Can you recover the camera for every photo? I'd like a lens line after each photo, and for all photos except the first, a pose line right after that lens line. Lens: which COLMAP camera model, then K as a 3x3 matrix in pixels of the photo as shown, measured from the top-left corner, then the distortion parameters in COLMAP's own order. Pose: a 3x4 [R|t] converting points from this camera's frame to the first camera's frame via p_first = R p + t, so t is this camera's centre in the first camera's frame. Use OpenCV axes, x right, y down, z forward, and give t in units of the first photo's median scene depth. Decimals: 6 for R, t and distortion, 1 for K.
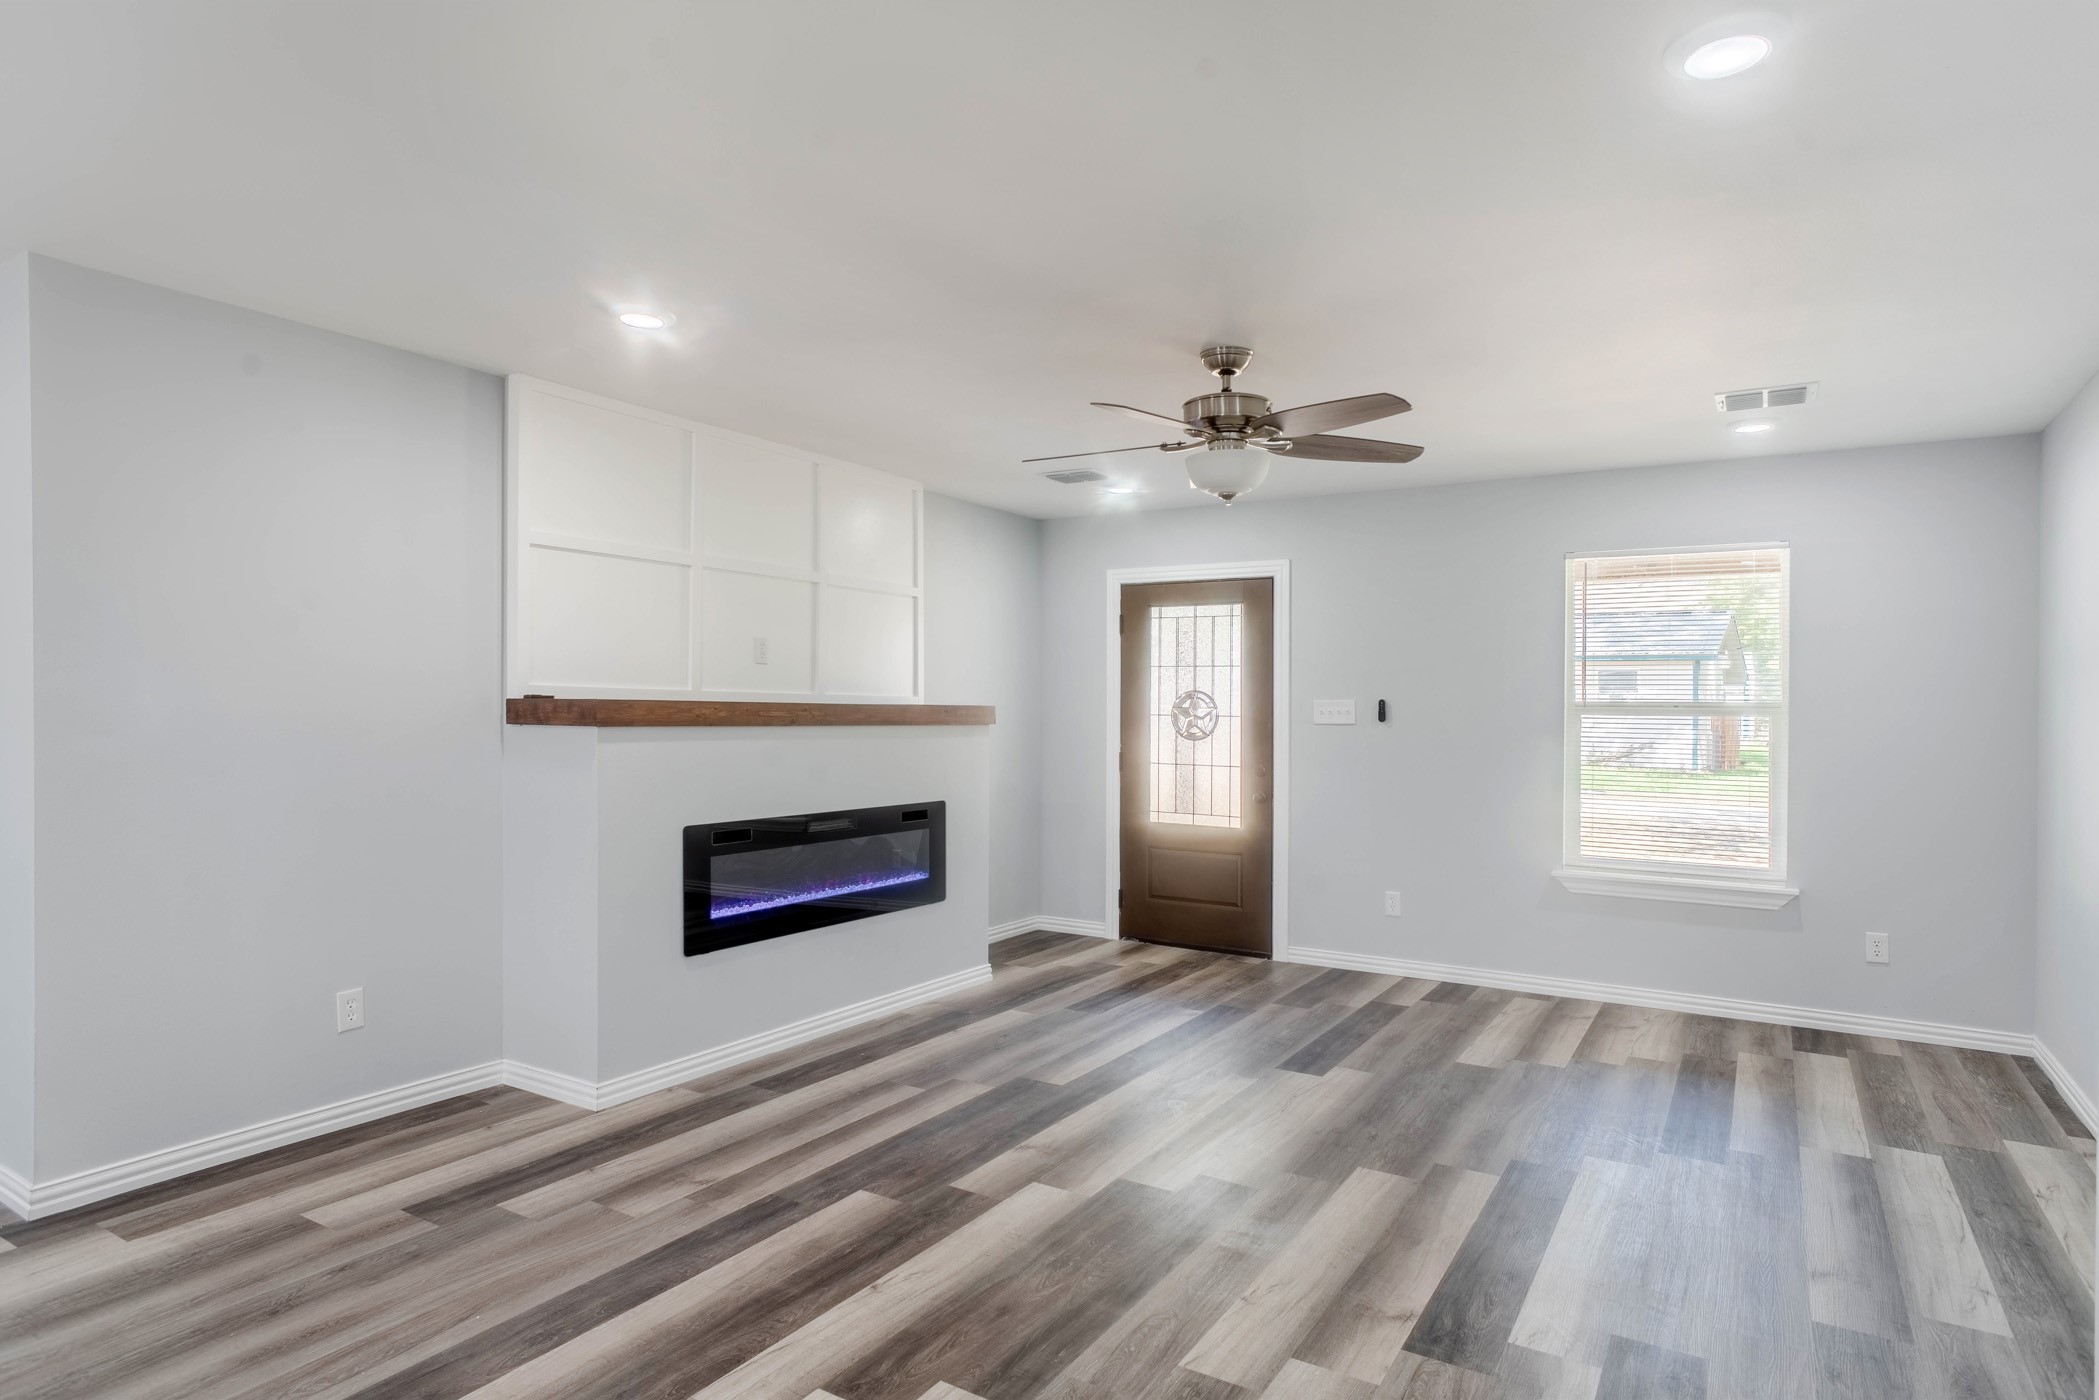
lens RADIAL K [[1177.0, 0, 1039.3], [0, 1177.0, 717.0], [0, 0, 1]] dist [0.000800, 0.010077]
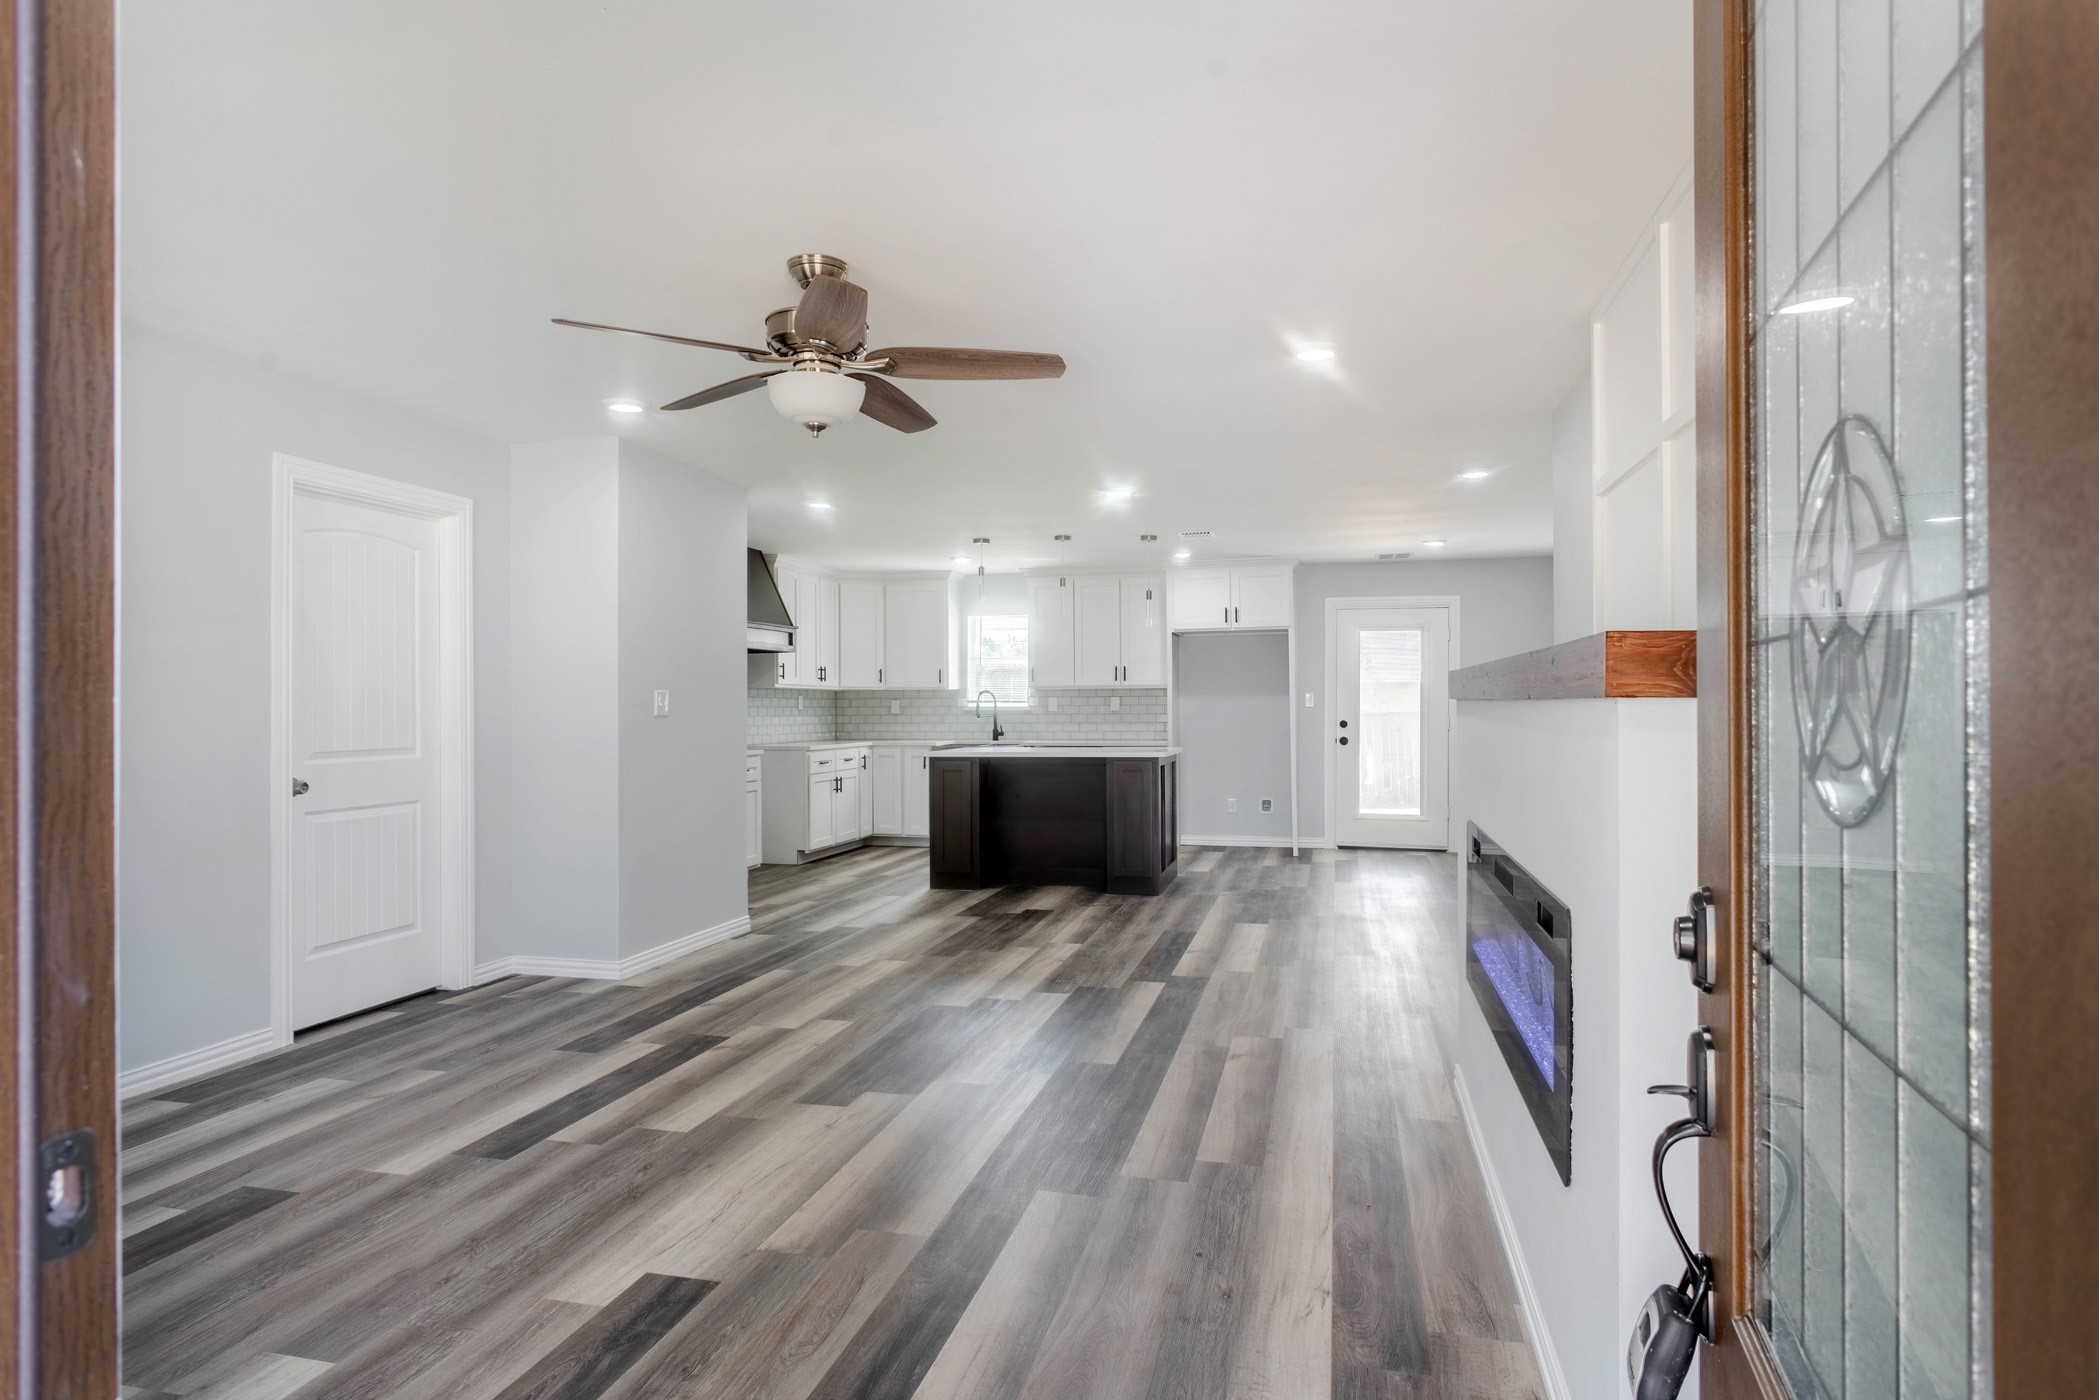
lens RADIAL K [[1158.9, 0, 1013.5], [0, 1158.9, 708.1], [0, 0, 1]] dist [-0.003839, 0.002030]
pose [[-0.957457, -0.009915, -0.288406, 0.249338], [-0.012437, 0.999899, 0.006912, 0.011643], [0.288308, 0.010205, -0.957483, 1.719234]]
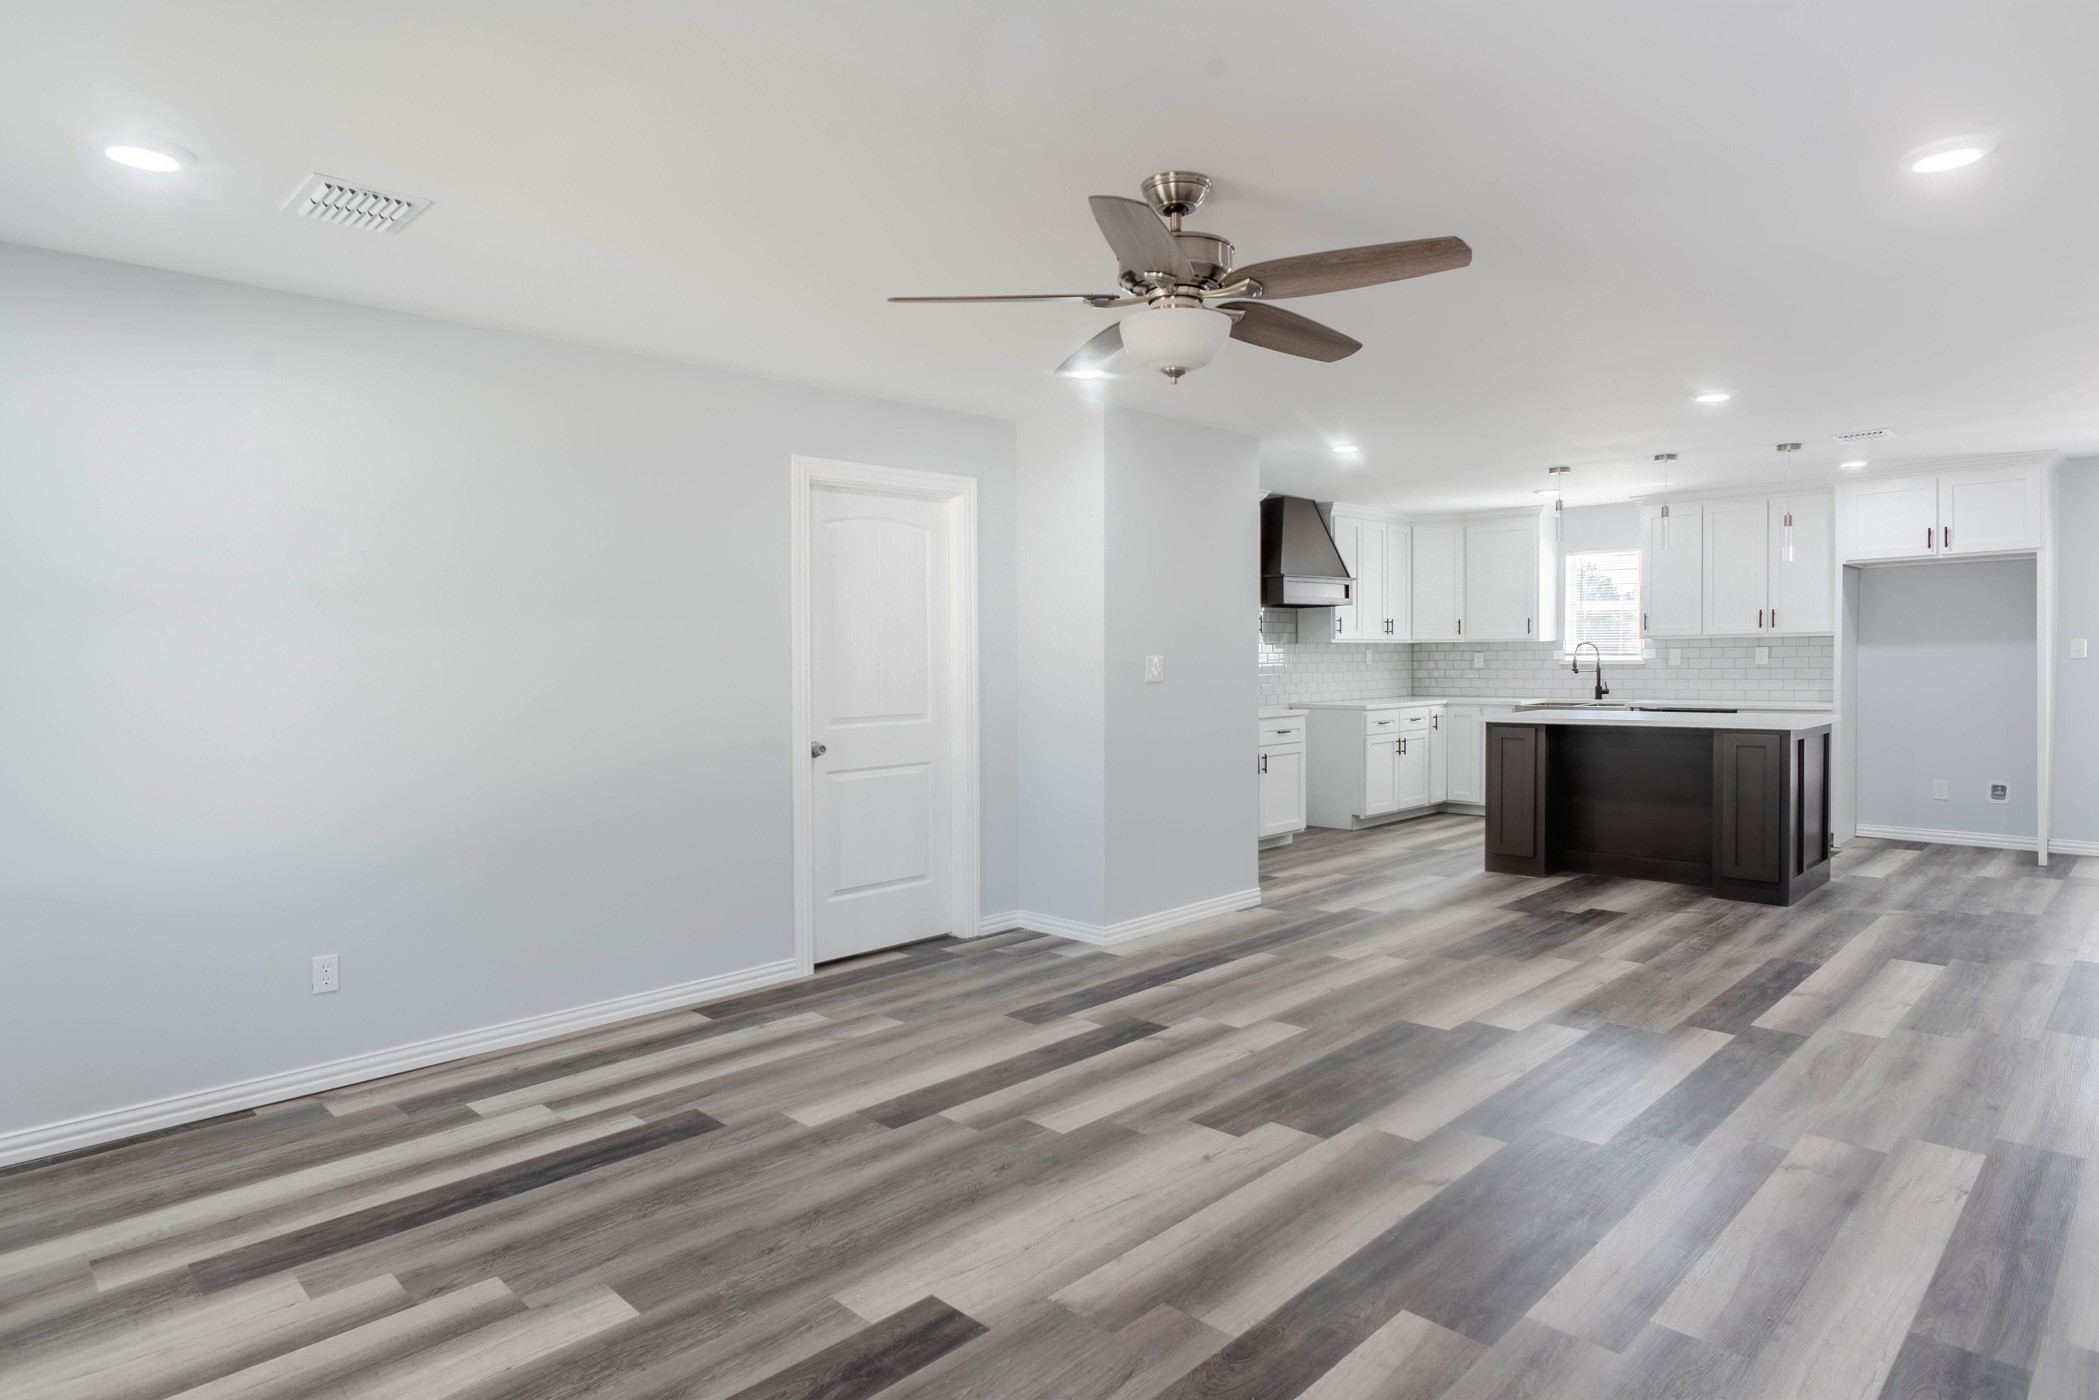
lens RADIAL K [[1141.6, 0, 1033.7], [0, 1141.6, 697.2], [0, 0, 1]] dist [-0.005875, 0.002836]
pose [[-0.971151, -0.009276, 0.238284, 0.066515], [0.002613, 0.998769, 0.049529, -0.013866], [-0.238450, 0.048723, -0.969932, 1.608993]]
